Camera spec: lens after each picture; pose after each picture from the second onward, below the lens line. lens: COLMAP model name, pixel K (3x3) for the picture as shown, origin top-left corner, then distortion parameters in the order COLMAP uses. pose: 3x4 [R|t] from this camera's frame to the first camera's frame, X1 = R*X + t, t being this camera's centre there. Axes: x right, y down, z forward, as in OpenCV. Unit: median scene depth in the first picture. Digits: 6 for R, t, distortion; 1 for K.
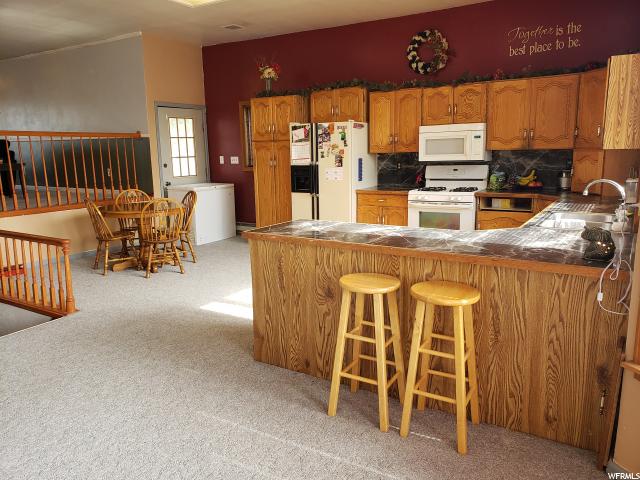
lens RADIAL K [[497.8, 0, 320.0], [0, 497.8, 240.0], [0, 0, 1]] dist [0.011344, -0.006122]
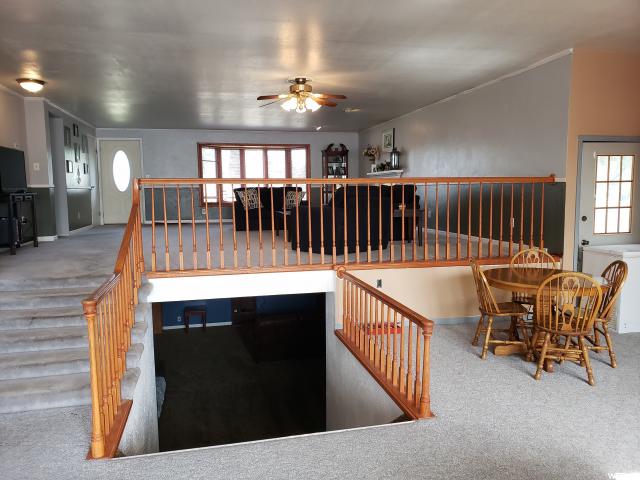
lens RADIAL K [[497.8, 0, 320.0], [0, 497.8, 240.0], [0, 0, 1]] dist [0.011344, -0.006122]
pose [[0.704360, 0.081052, -0.705201, -0.067784], [-0.132591, 0.990998, -0.018533, -0.059728], [0.697350, 0.106557, 0.708766, 0.225918]]
